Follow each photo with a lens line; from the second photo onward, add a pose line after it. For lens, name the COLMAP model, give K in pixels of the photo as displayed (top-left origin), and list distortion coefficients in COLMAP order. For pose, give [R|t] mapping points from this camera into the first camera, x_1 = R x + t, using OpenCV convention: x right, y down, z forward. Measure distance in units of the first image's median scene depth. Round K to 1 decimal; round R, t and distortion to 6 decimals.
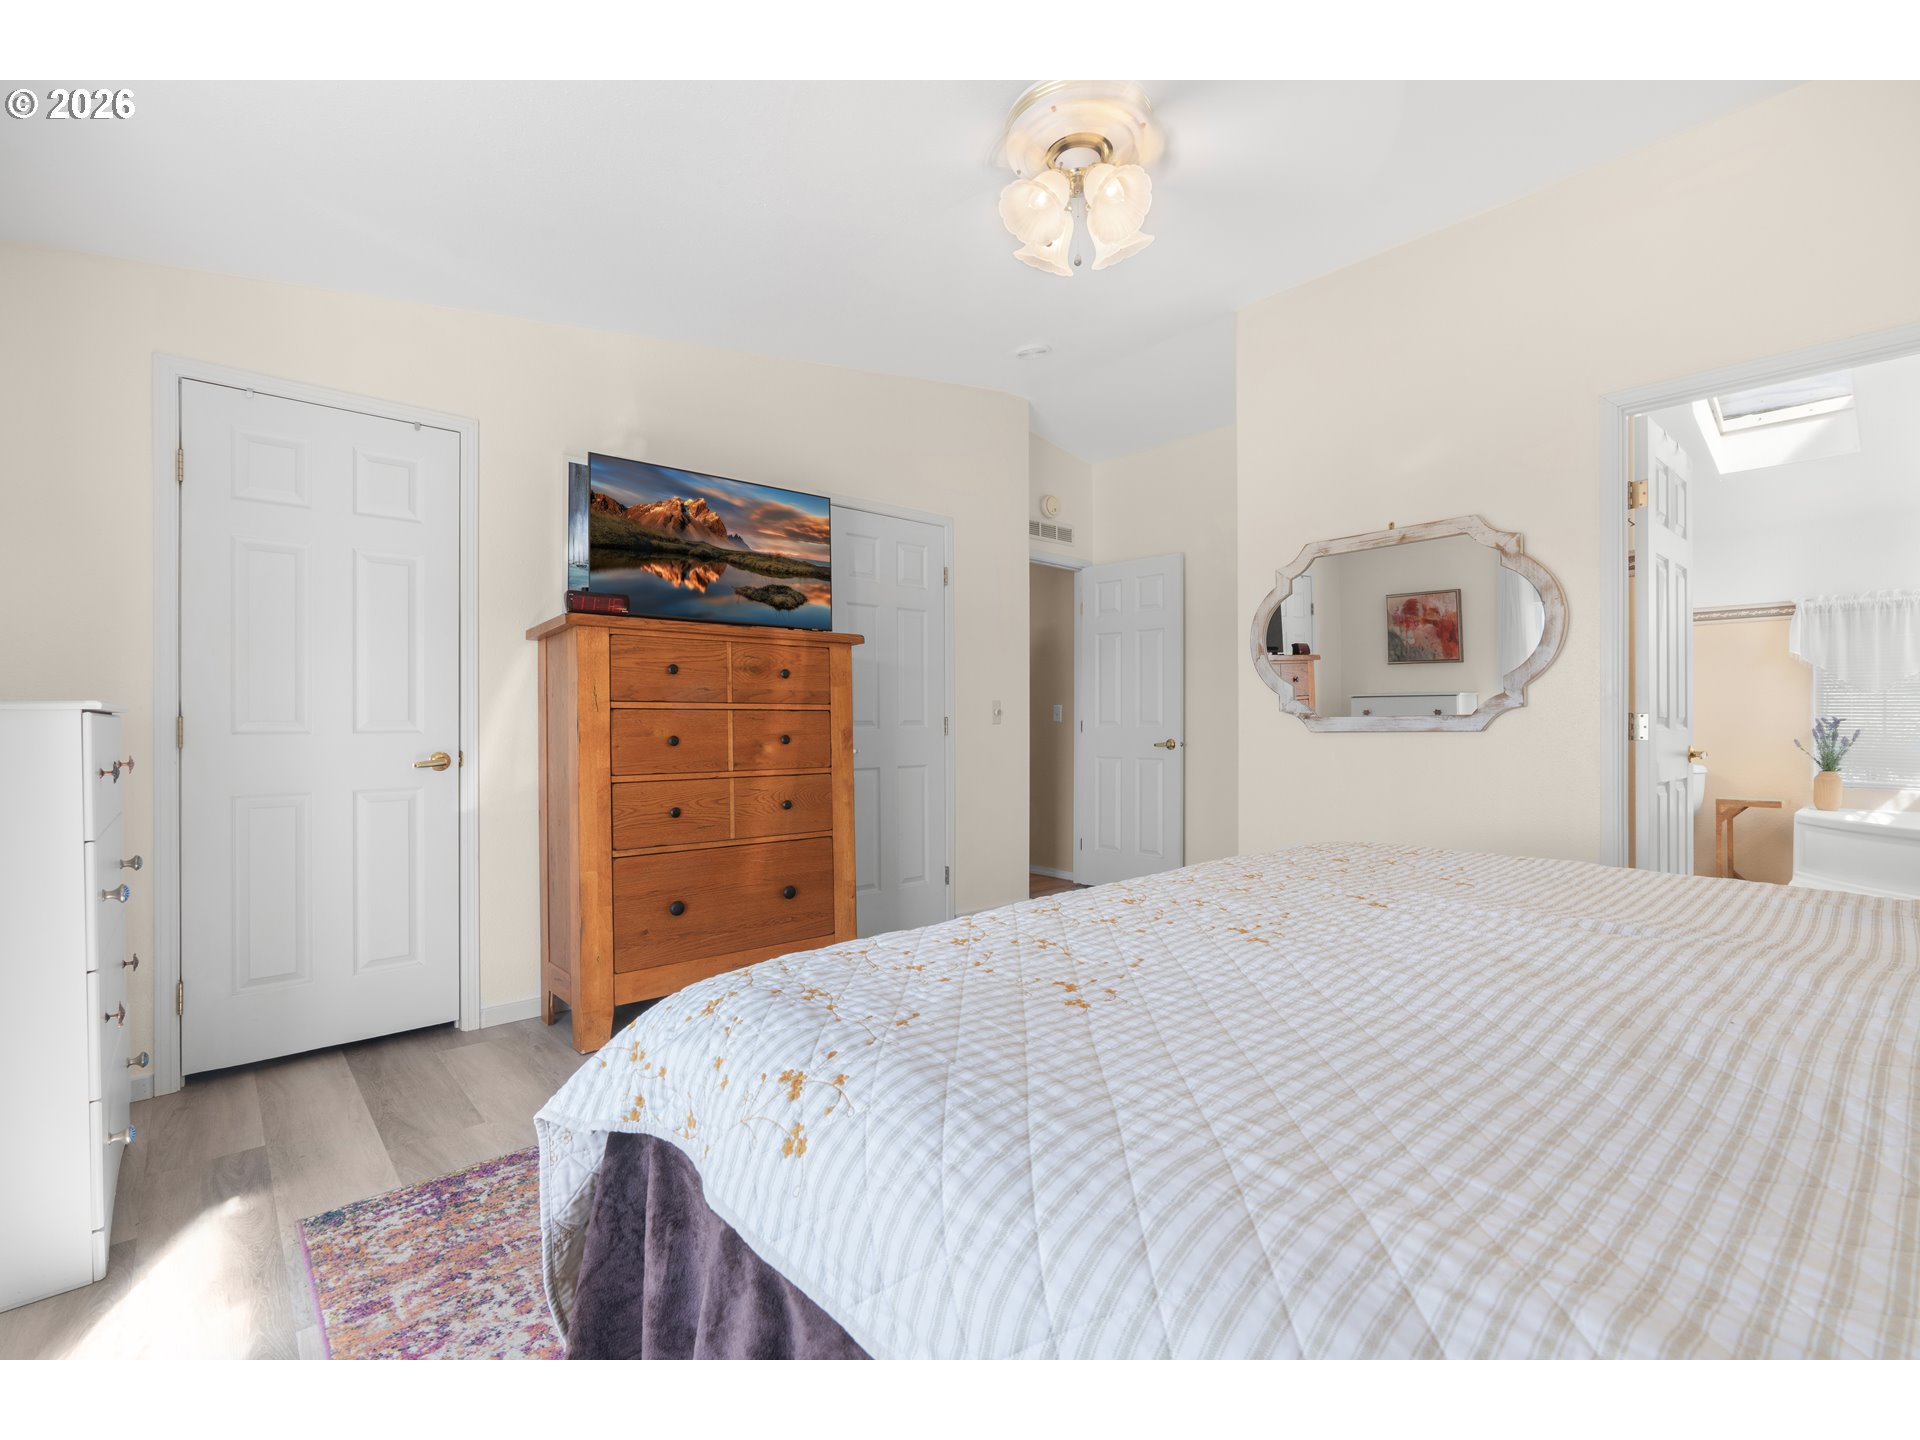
lens RADIAL K [[881.1, 0, 916.5], [0, 881.1, 723.7], [0, 0, 1]] dist [-0.009449, 0.001914]
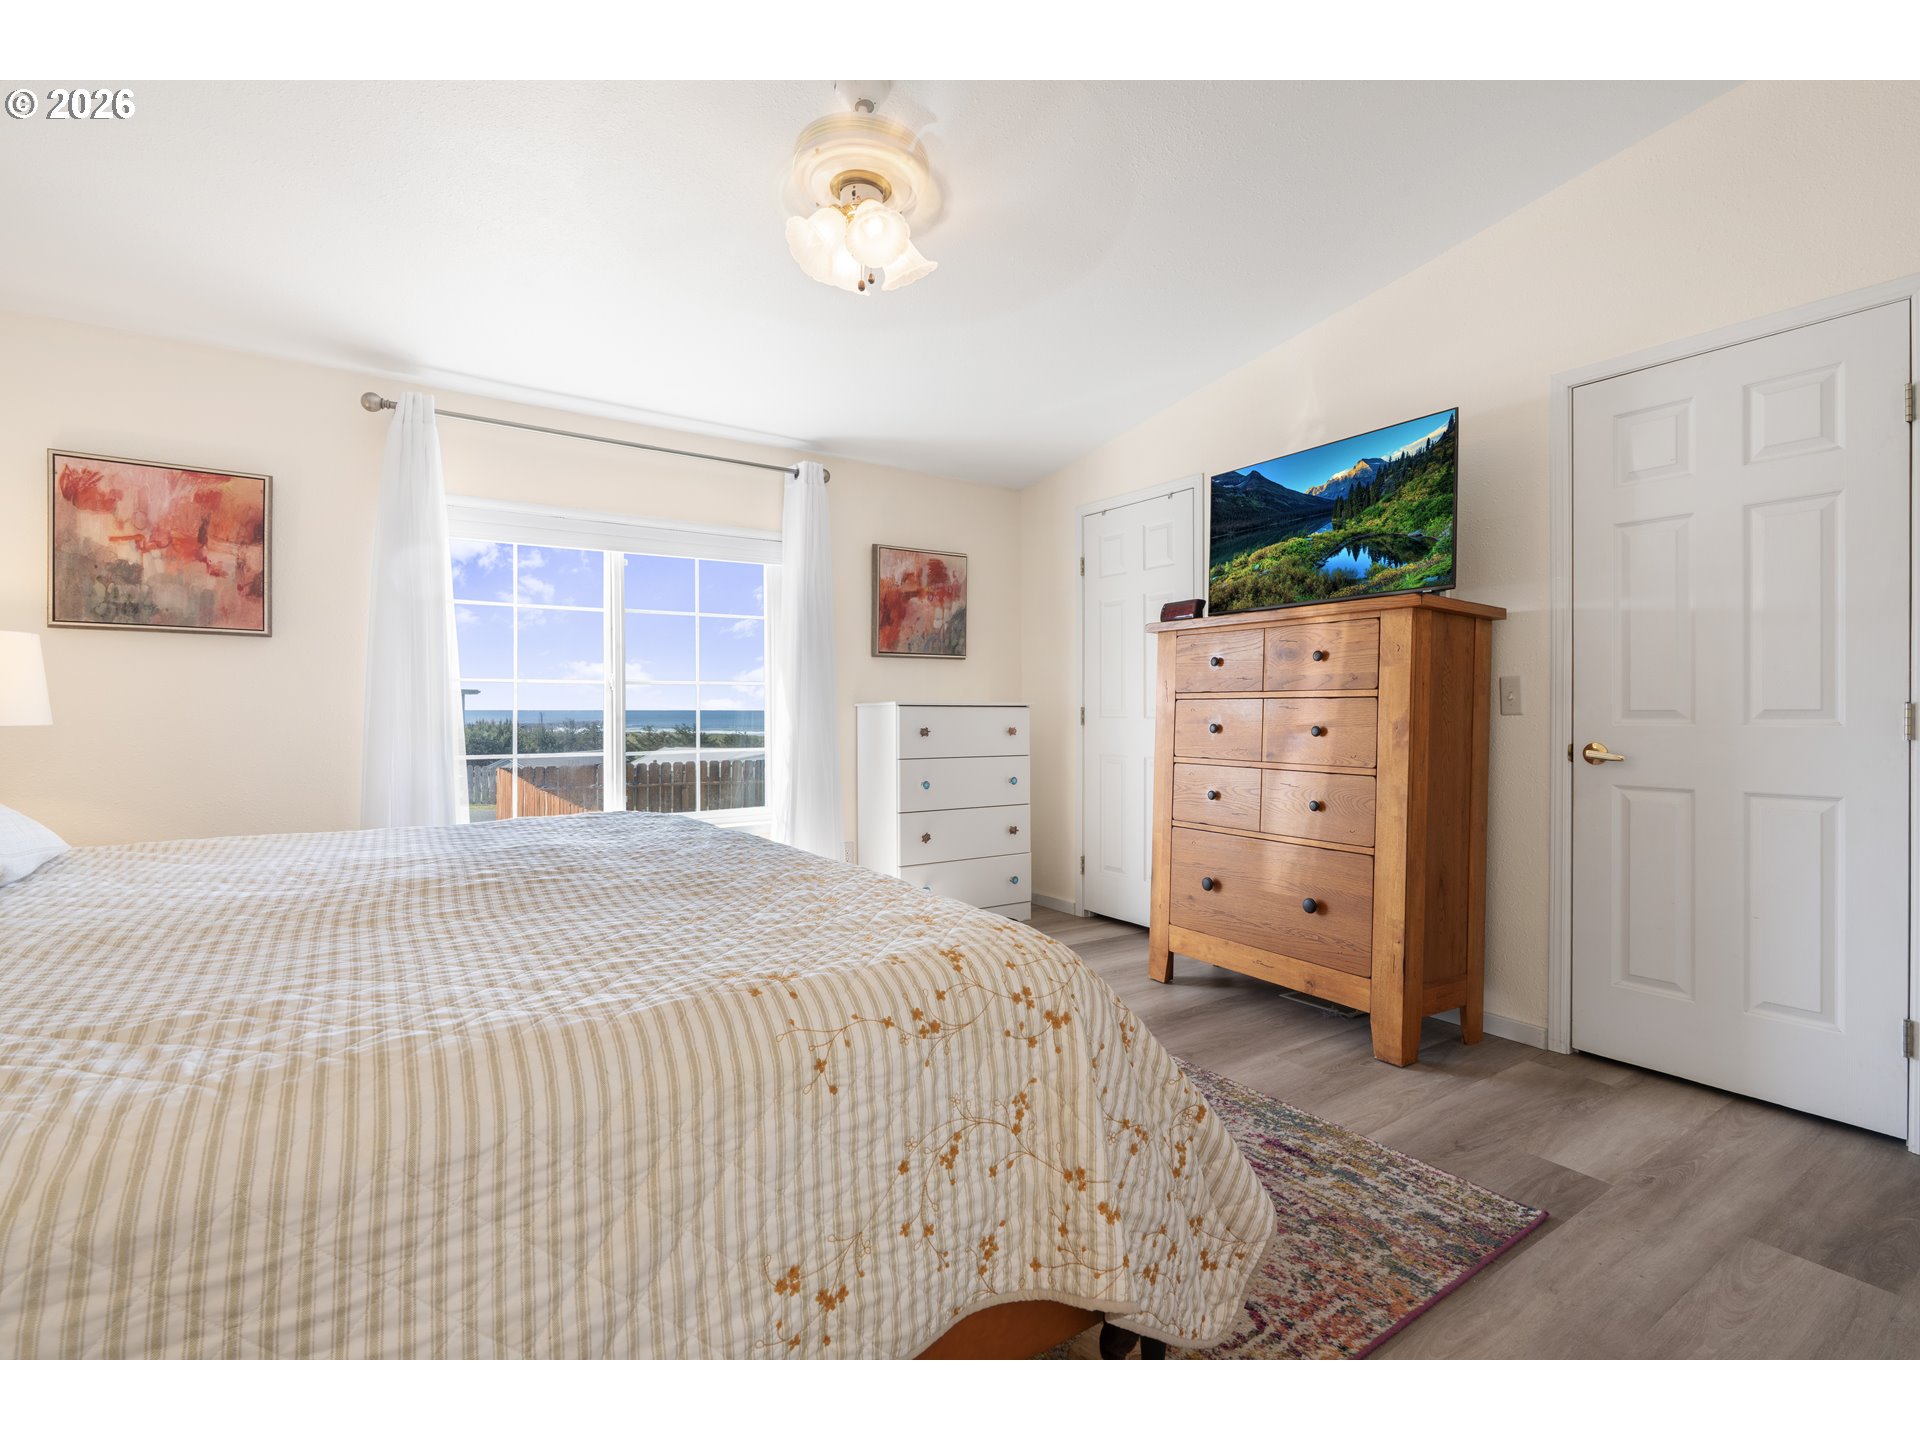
lens RADIAL K [[881.1, 0, 953.5], [0, 881.1, 719.6], [0, 0, 1]] dist [-0.009449, 0.001914]
pose [[-0.120433, 0.011764, -0.992652, 0.753686], [-0.002863, 0.999922, 0.012197, -0.003021], [0.992717, 0.004311, -0.120389, 0.739181]]
